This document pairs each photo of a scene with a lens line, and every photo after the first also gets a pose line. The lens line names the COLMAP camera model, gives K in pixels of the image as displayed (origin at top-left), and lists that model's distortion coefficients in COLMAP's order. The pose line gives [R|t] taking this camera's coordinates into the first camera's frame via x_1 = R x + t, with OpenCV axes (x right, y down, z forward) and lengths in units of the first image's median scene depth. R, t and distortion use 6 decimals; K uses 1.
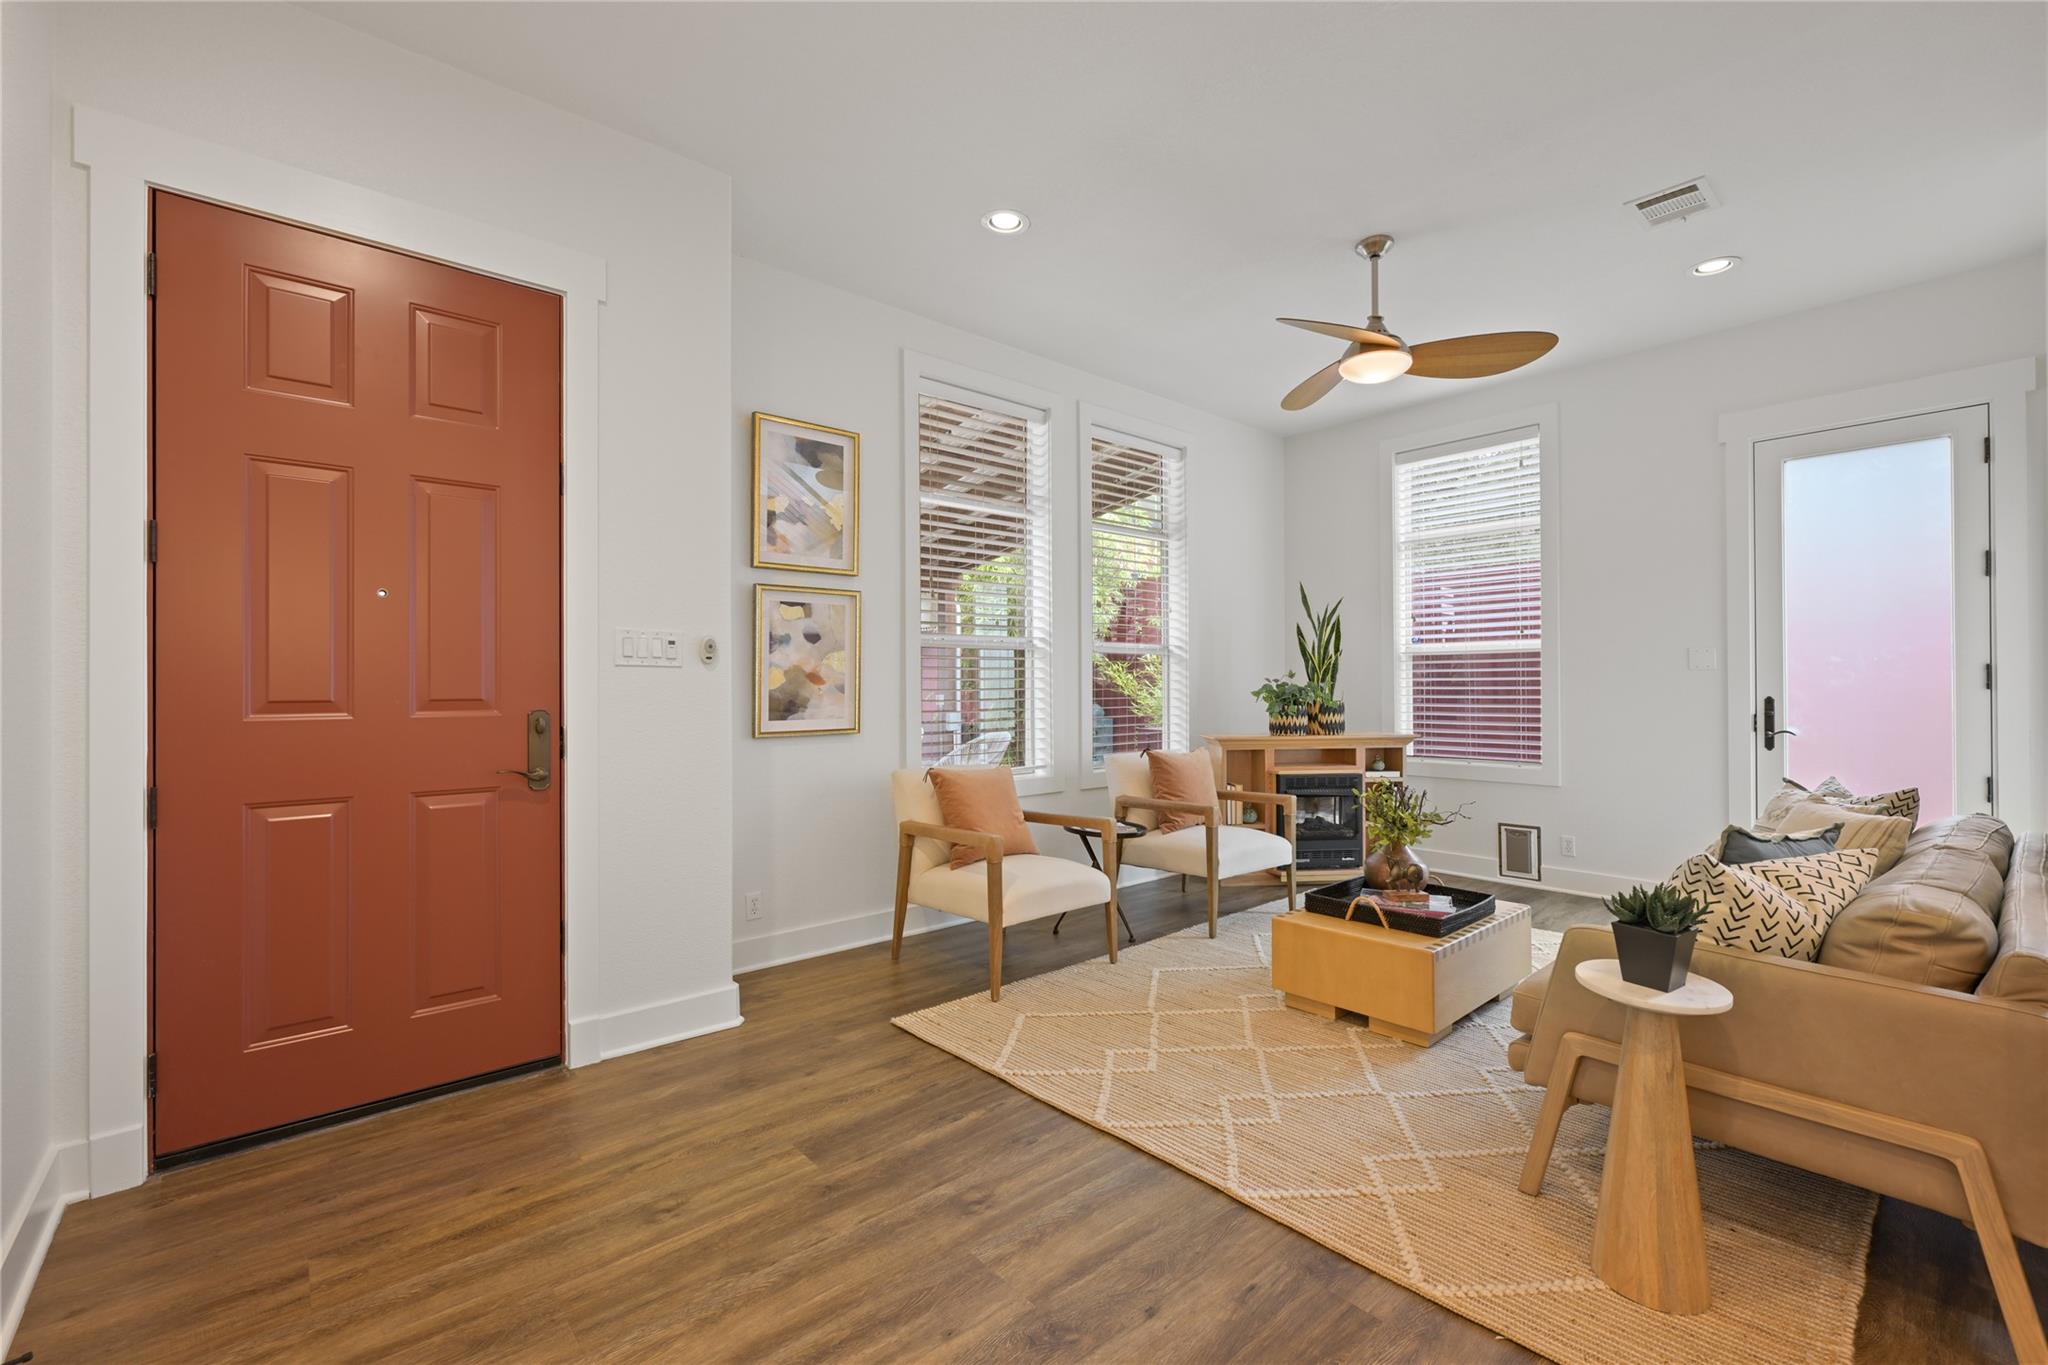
lens RADIAL K [[864.6, 0, 1028.1], [0, 864.6, 681.3], [0, 0, 1]] dist [0.002136, -0.001138]
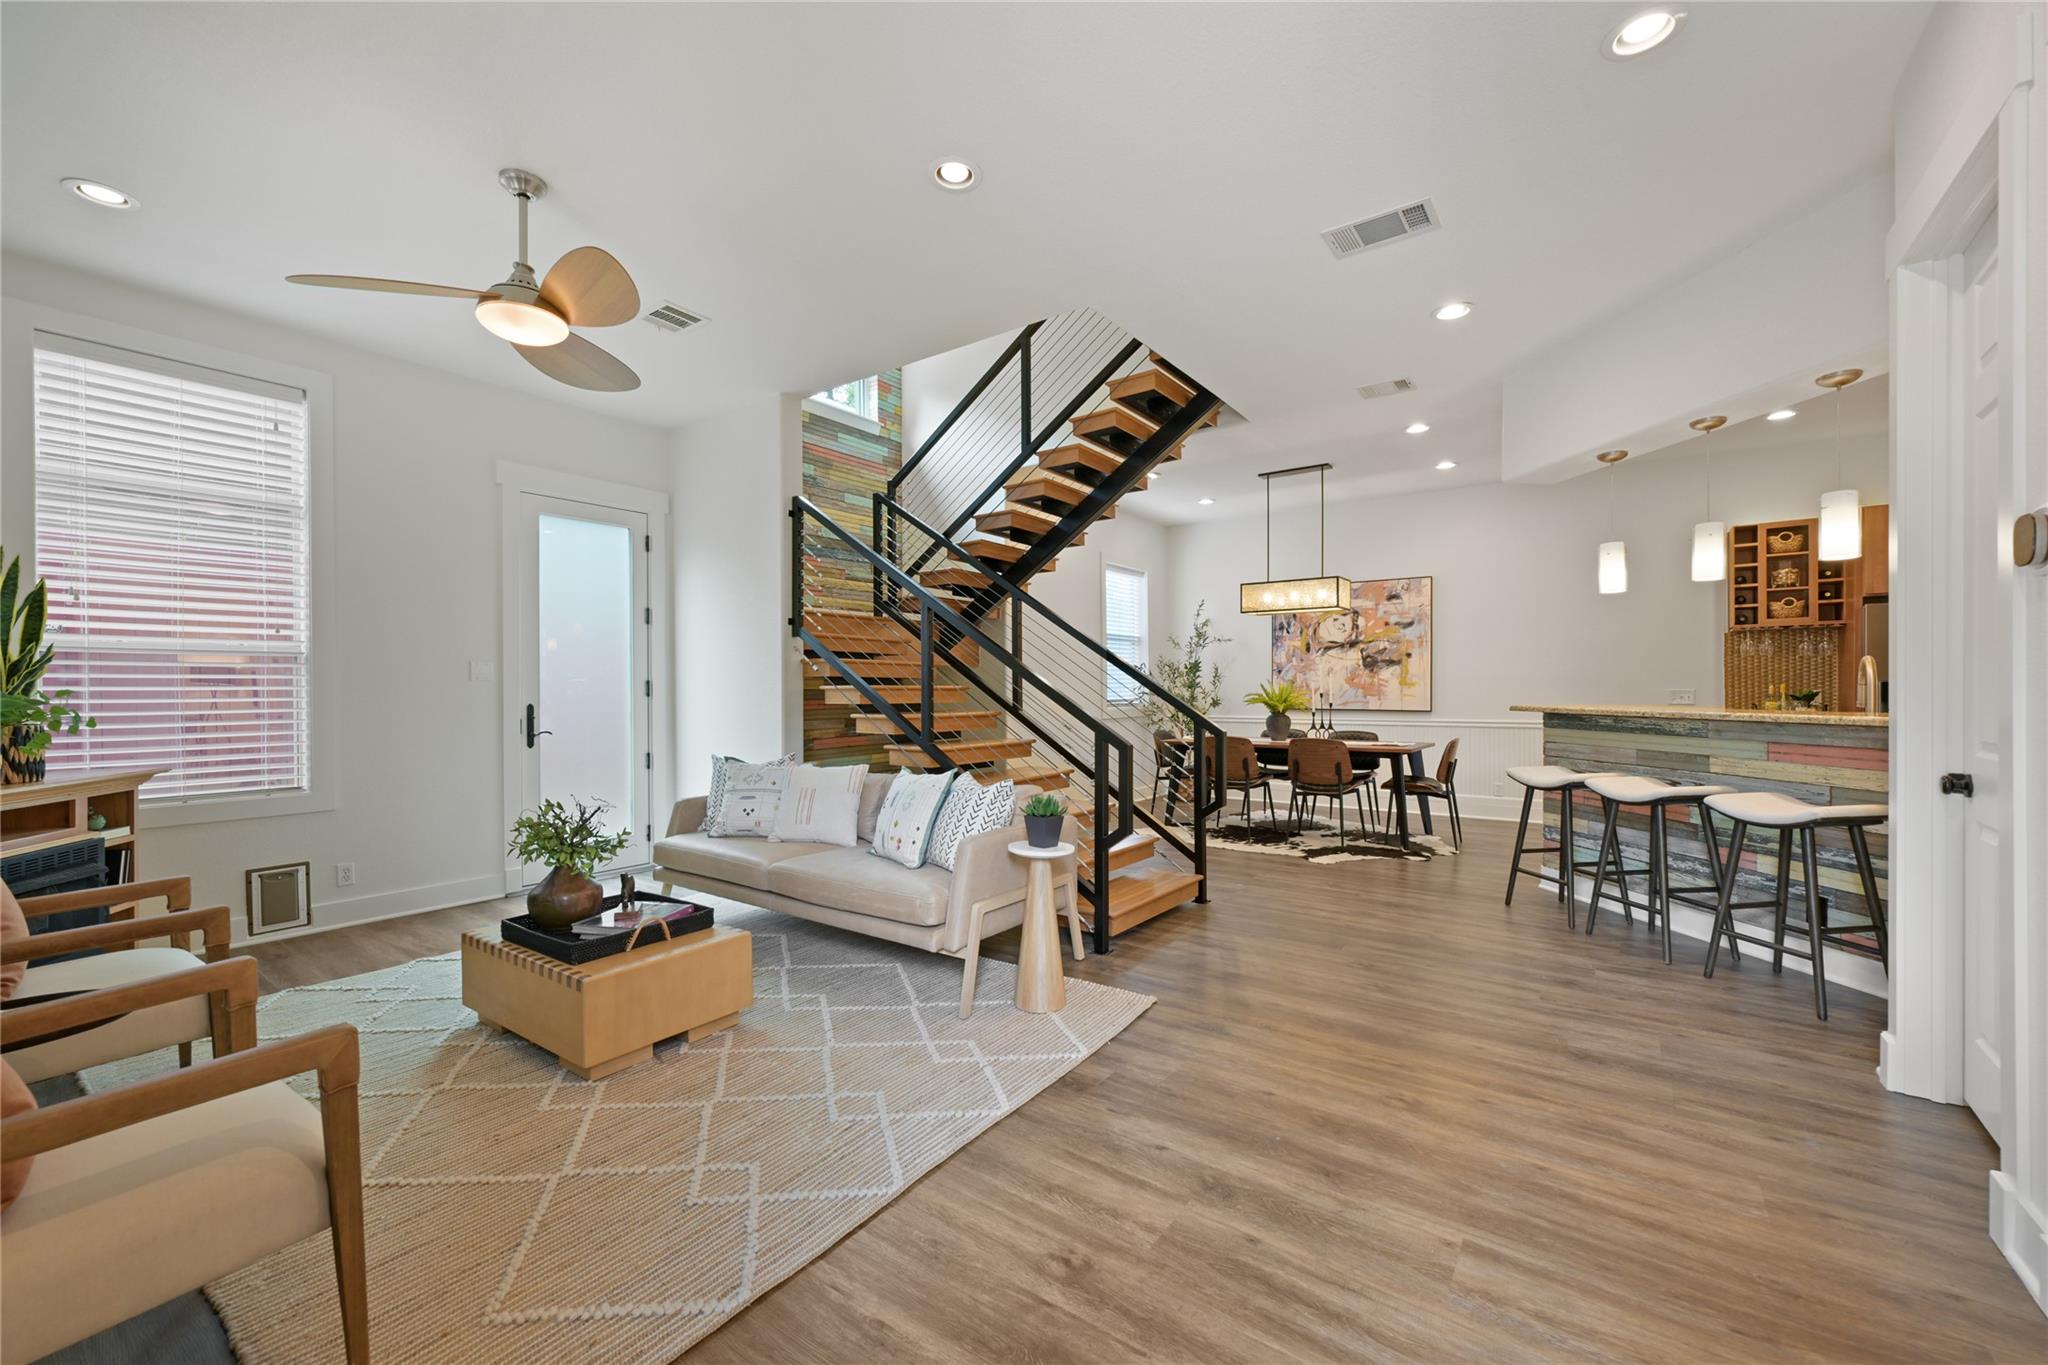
lens RADIAL K [[818.5, 0, 1016.8], [0, 818.5, 689.8], [0, 0, 1]] dist [-0.001706, 0.000206]
pose [[-0.215997, 0.003492, 0.976388, -0.477395], [0.002415, 0.999992, -0.003042, 0.003503], [-0.976391, 0.001701, -0.216003, 0.667058]]
